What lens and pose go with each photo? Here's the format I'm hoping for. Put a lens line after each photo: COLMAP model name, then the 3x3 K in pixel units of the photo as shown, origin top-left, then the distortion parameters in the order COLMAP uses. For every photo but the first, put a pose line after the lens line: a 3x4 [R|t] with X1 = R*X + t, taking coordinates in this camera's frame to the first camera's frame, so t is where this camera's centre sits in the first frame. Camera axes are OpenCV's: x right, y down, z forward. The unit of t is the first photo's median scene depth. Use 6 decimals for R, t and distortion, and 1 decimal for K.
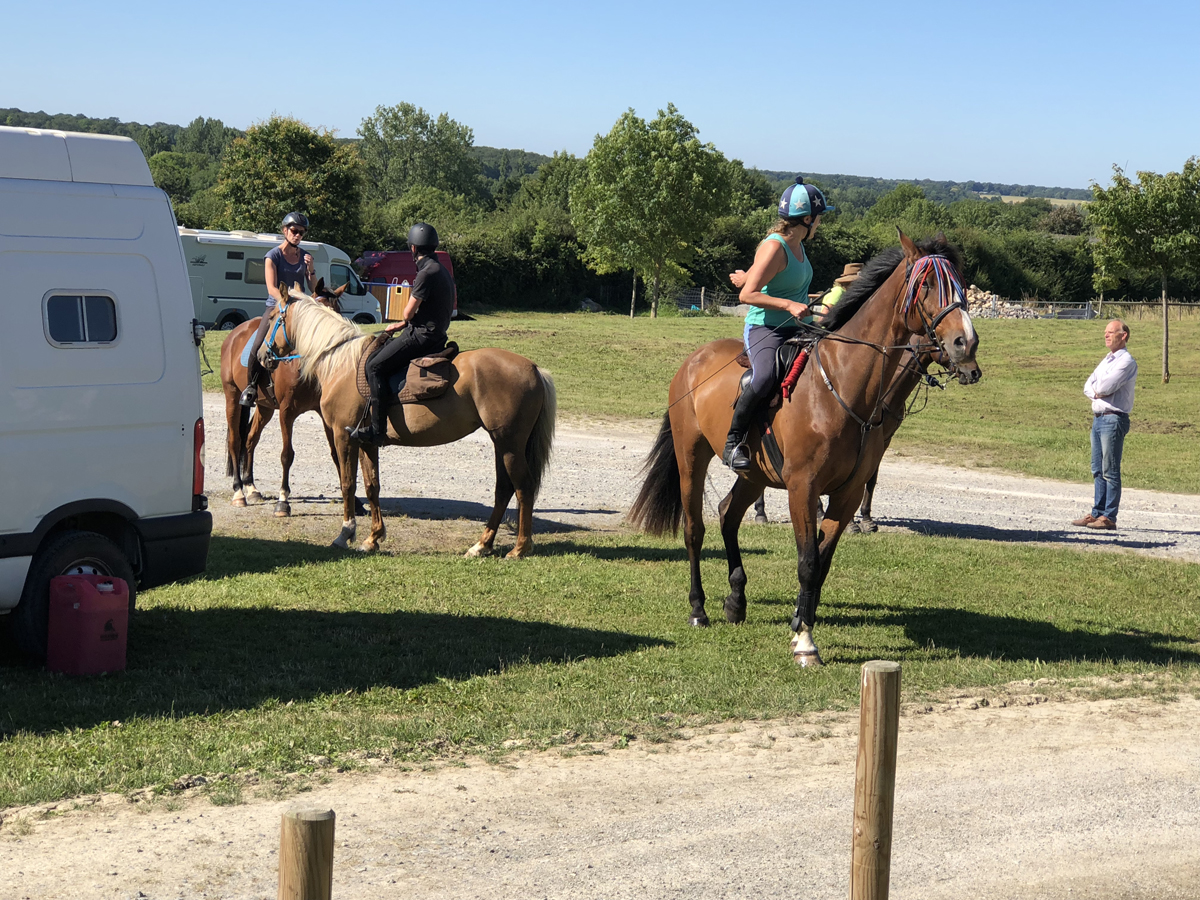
lens RADIAL K [[2229.8, 0, 595.8], [0, 2229.8, 445.0], [0, 0, 1]] dist [0.009973, 0.000000]
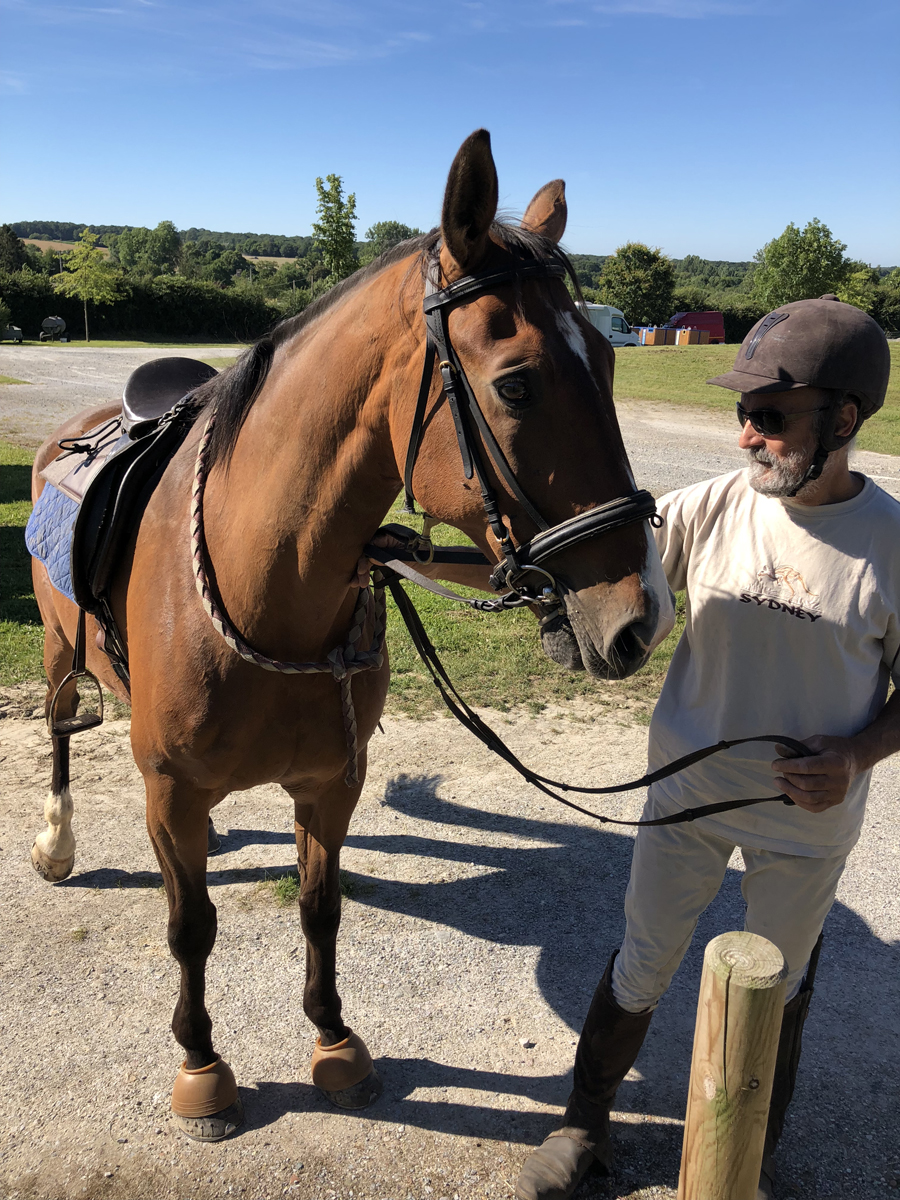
lens RADIAL K [[979.8, 0, 438.3], [0, 979.8, 592.2], [0, 0, 1]] dist [0.003397, -0.000665]
pose [[0.913494, 0.086184, -0.397620, 0.073389], [-0.012279, 0.982701, 0.184791, -0.001692], [0.406668, -0.163923, 0.898749, 0.104831]]
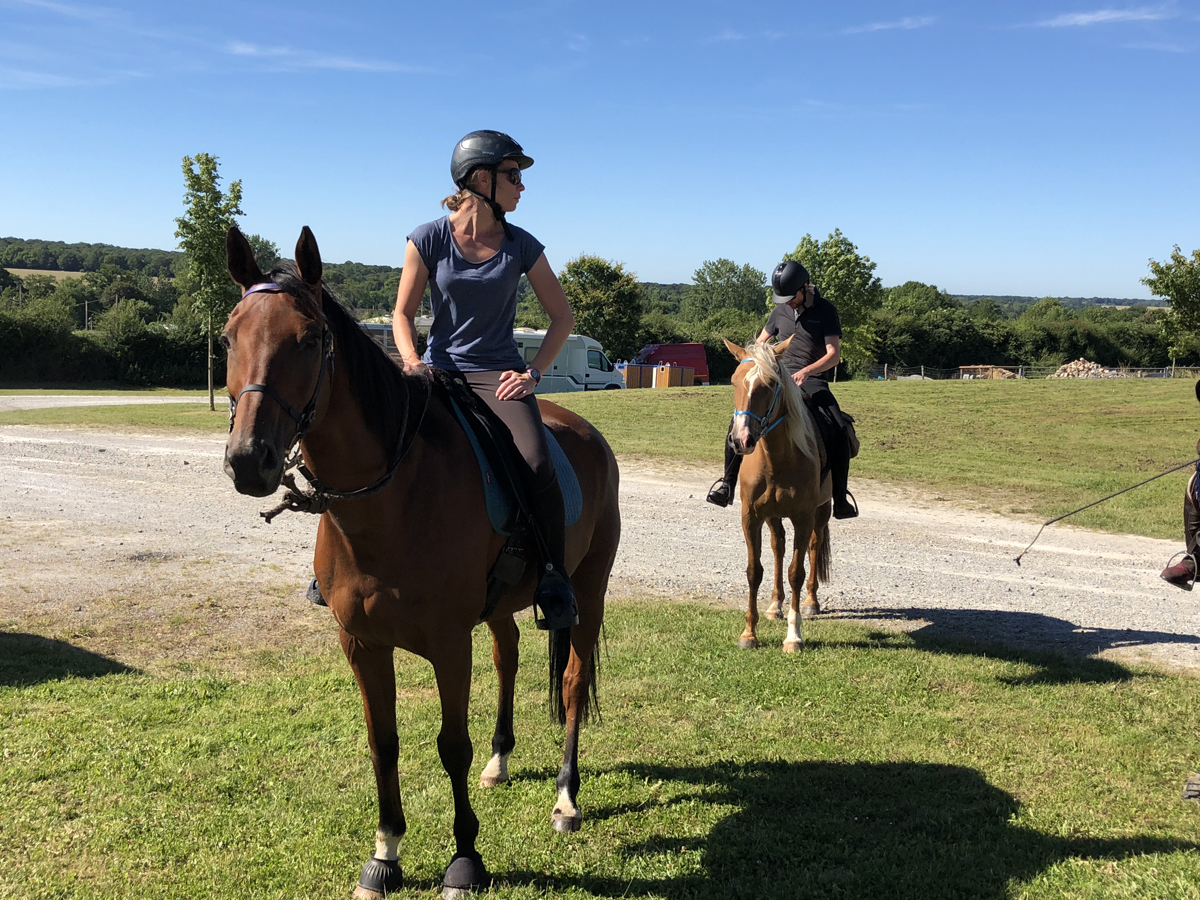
lens RADIAL K [[1336.8, 0, 596.8], [0, 1336.8, 457.5], [0, 0, 1]] dist [0.012997, 0.000000]
pose [[0.981704, -0.010402, -0.190128, 0.034730], [0.008977, 0.999925, -0.008355, -0.004148], [0.190200, 0.006495, 0.981724, 0.124780]]
